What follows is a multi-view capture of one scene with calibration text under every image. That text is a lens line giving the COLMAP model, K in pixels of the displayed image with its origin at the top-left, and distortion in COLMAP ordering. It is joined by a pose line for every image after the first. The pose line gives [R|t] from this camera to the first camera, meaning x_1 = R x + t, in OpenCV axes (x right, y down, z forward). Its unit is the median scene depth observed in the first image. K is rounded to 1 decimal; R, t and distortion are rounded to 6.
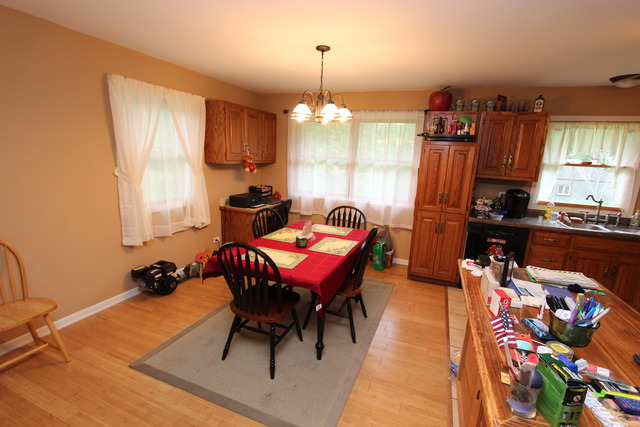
lens RADIAL K [[301.9, 0, 320.0], [0, 301.9, 213.5], [0, 0, 1]] dist [-0.012962, -0.000305]
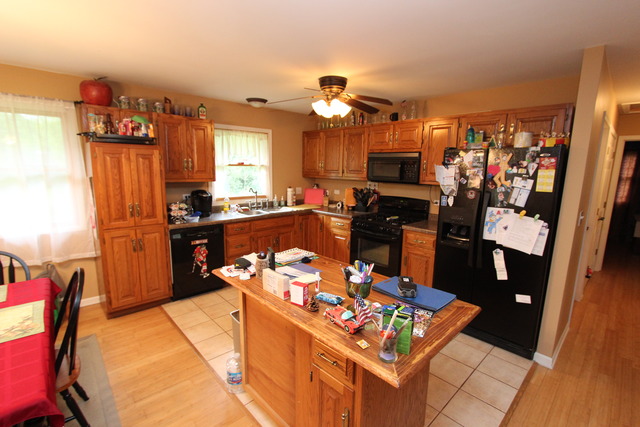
lens RADIAL K [[301.9, 0, 320.0], [0, 301.9, 213.5], [0, 0, 1]] dist [-0.012962, -0.000305]
pose [[0.411505, -0.180124, 0.893431, -0.142286], [0.177739, 0.977315, 0.115171, -0.047755], [-0.893908, 0.111404, 0.434185, 0.166499]]
